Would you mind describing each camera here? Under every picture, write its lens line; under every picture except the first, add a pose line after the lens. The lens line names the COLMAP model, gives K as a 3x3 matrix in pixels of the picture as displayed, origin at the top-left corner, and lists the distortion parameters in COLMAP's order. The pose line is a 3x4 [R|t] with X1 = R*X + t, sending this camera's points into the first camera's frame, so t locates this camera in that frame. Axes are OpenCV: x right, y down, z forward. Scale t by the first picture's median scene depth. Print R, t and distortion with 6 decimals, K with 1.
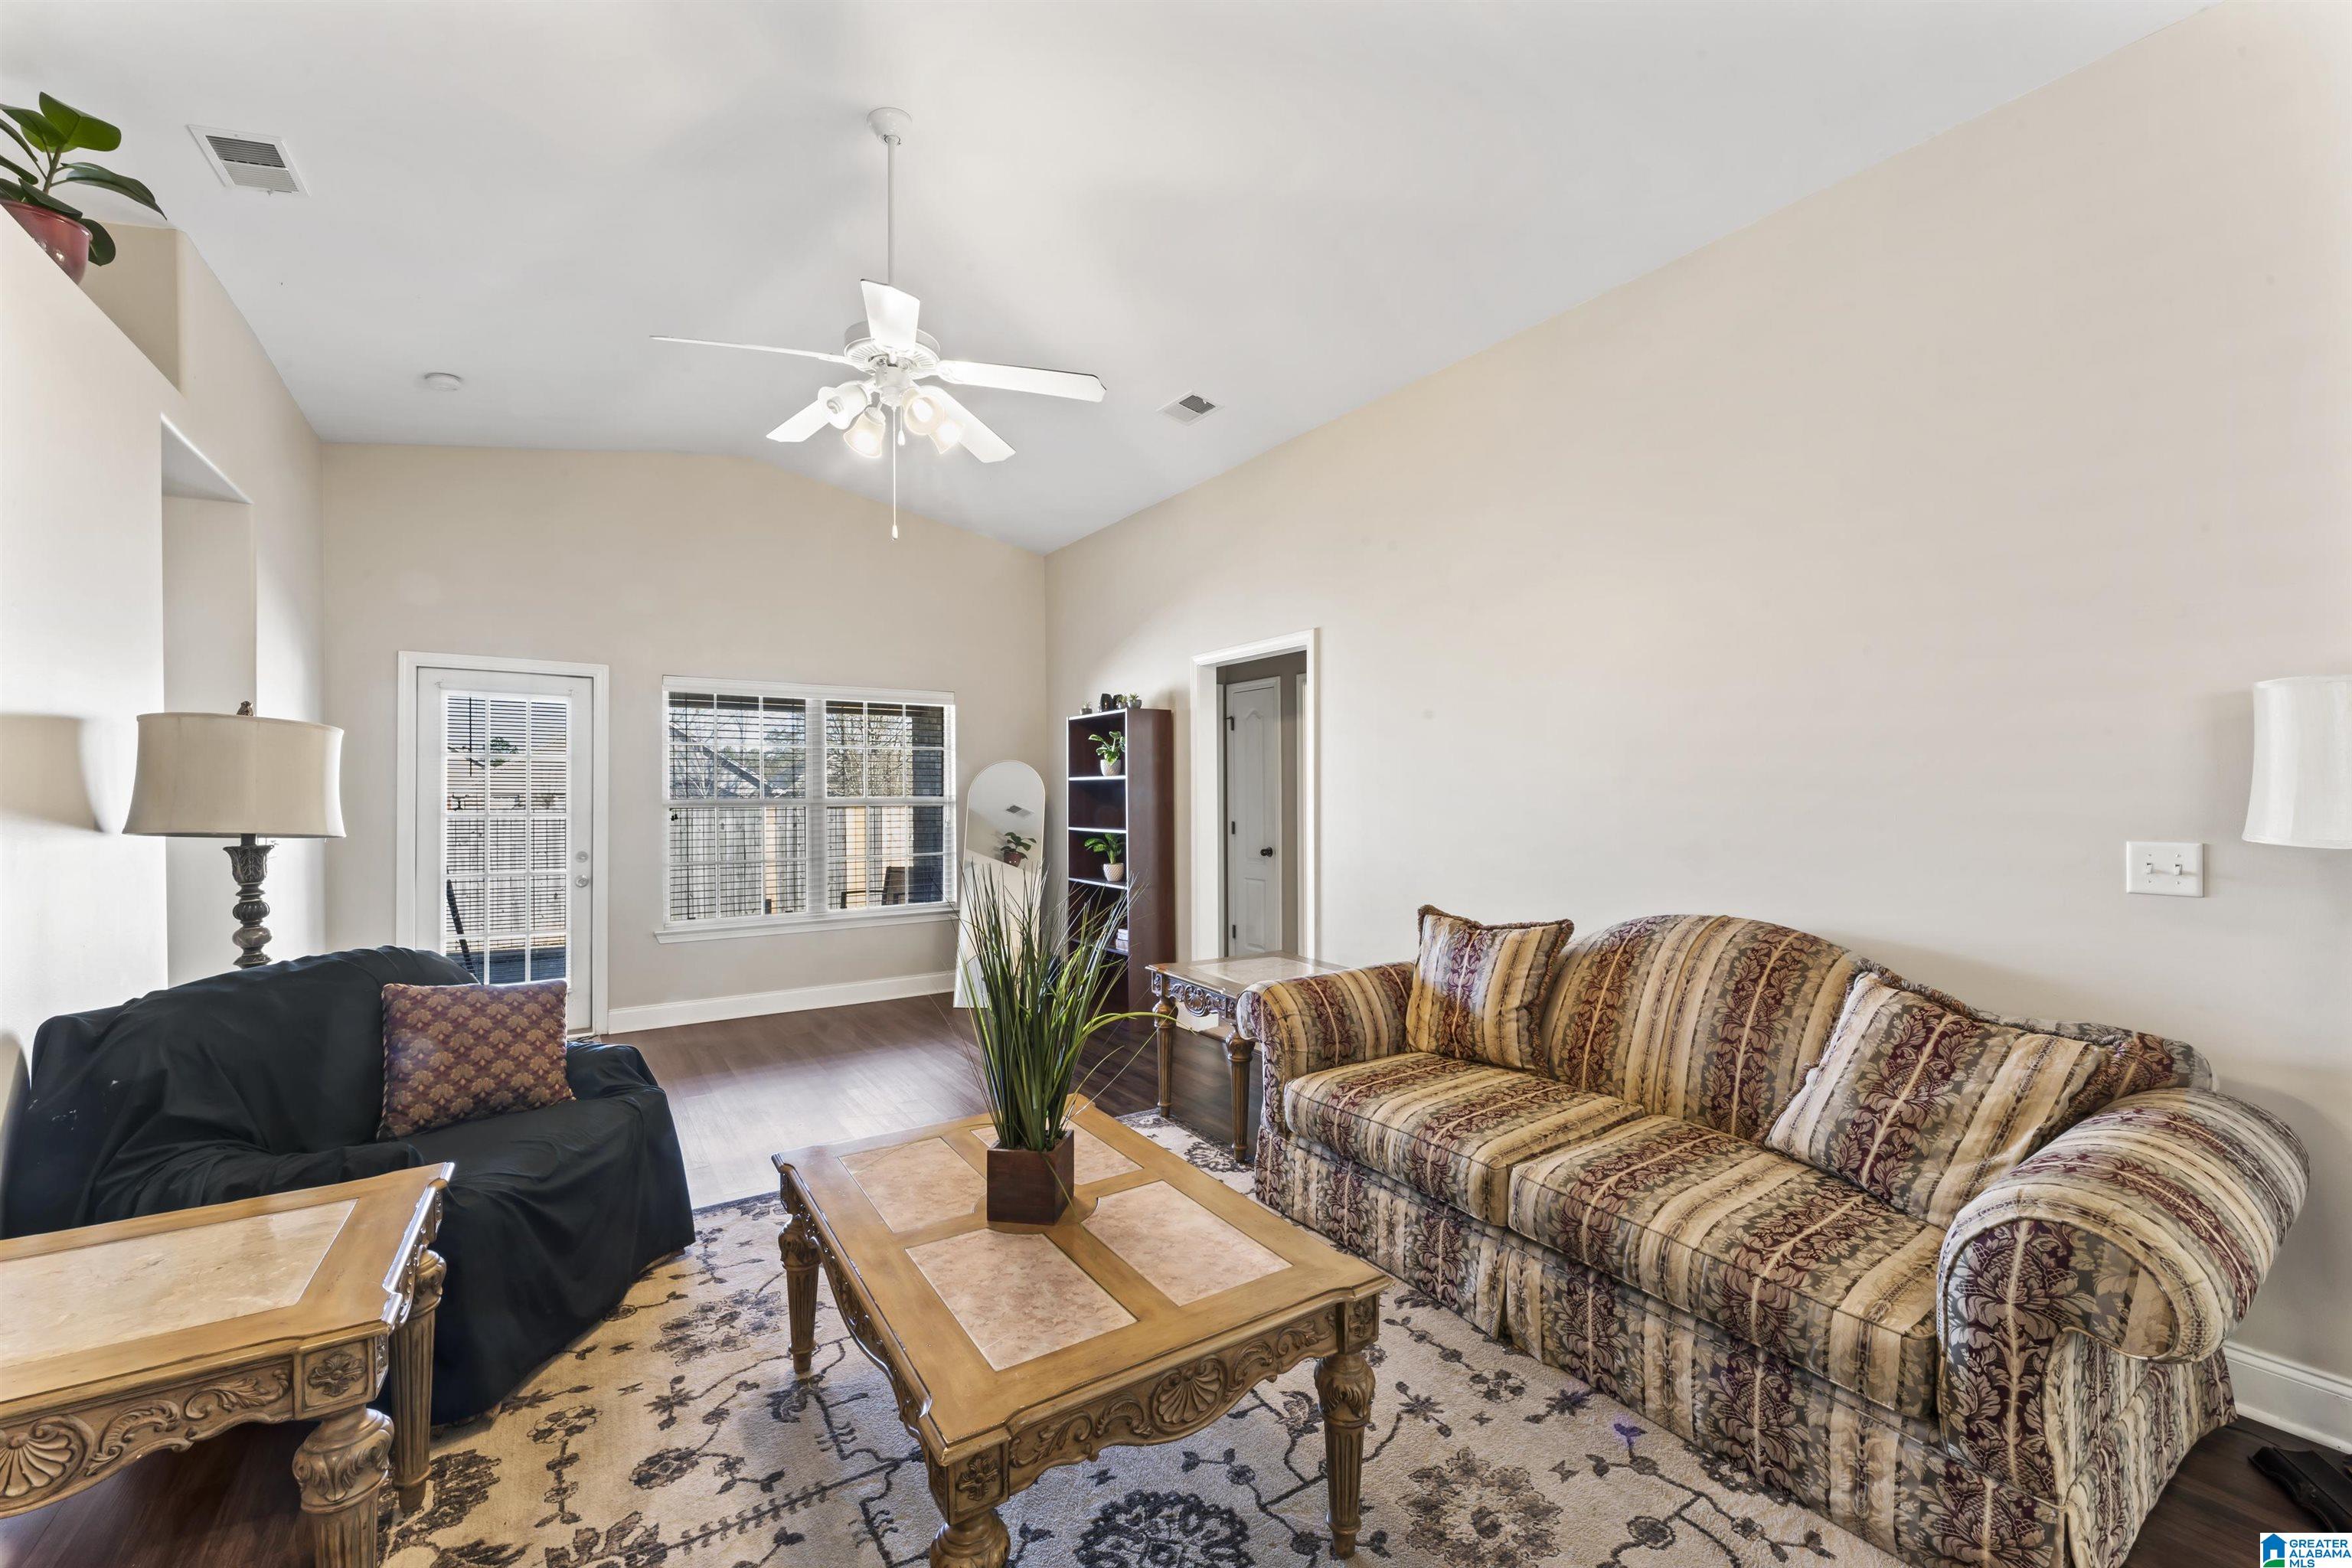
lens RADIAL K [[950.5, 0, 1184.5], [0, 950.5, 797.2], [0, 0, 1]] dist [-0.007392, 0.001492]
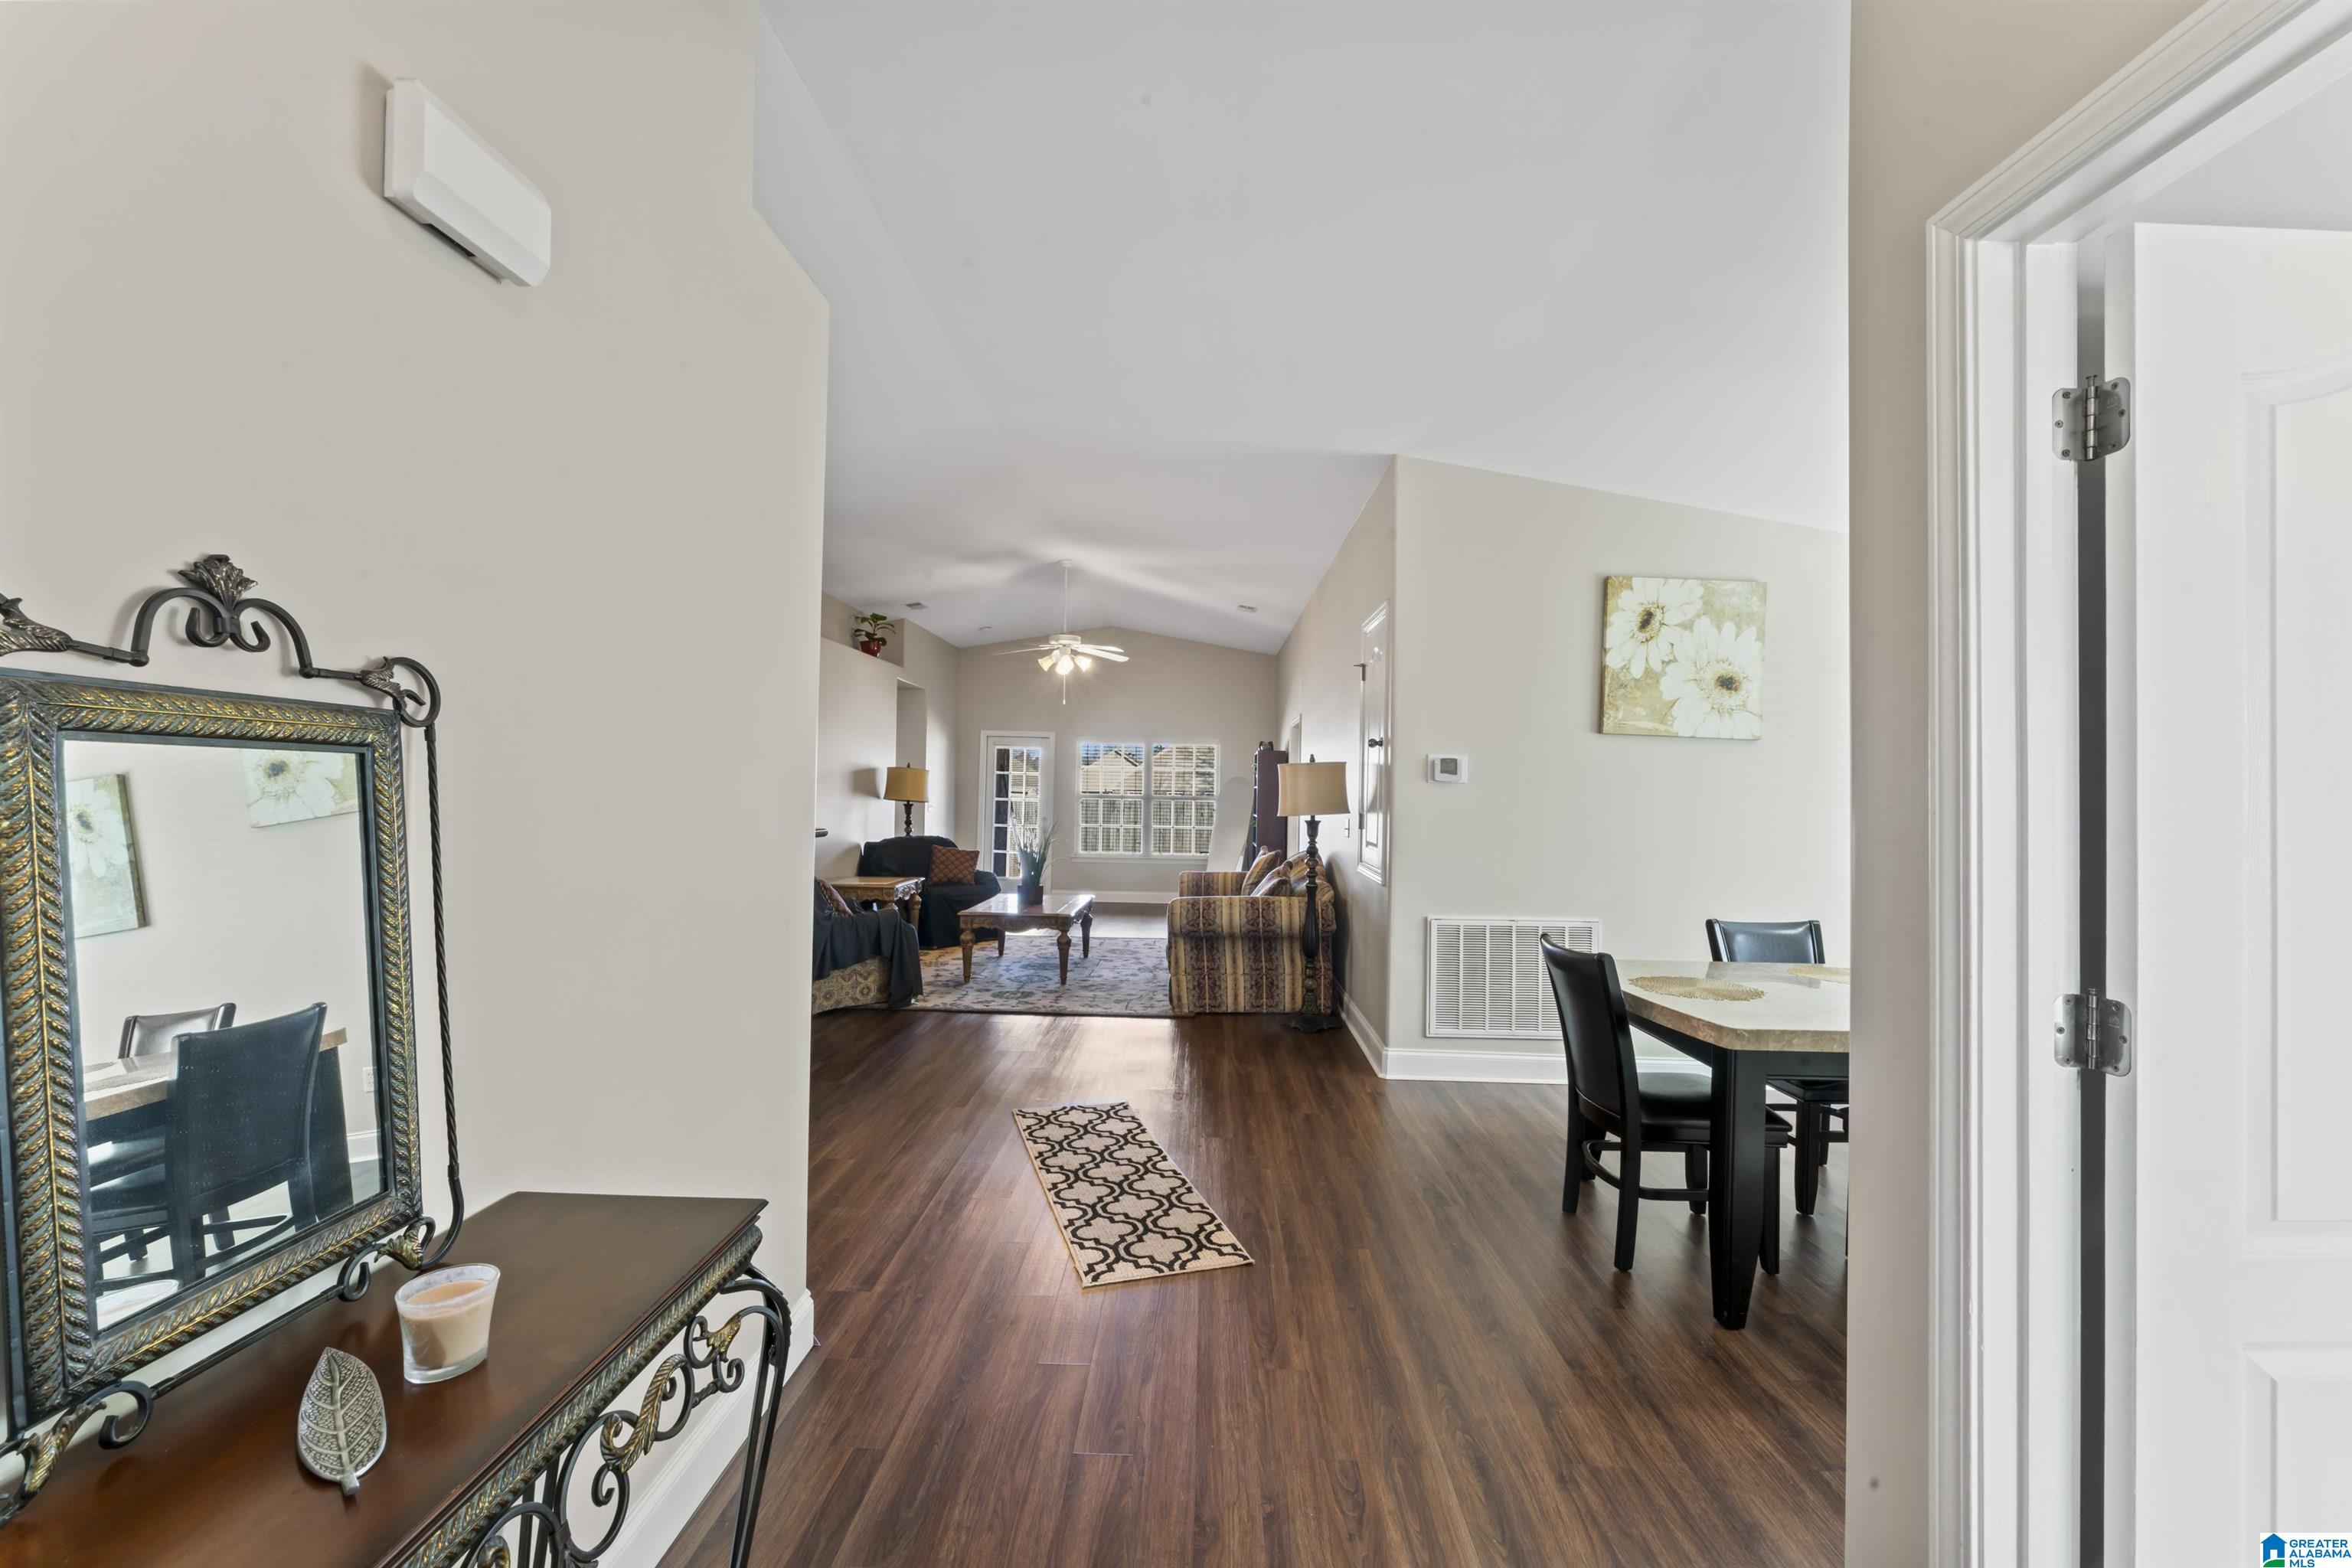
lens RADIAL K [[950.5, 0, 1183.9], [0, 950.5, 774.5], [0, 0, 1]] dist [-0.007392, 0.001492]
pose [[0.818812, 0.005784, -0.574032, 1.646126], [-0.021242, 0.999570, -0.020227, -0.007367], [0.573668, 0.028756, 0.818583, -1.146939]]
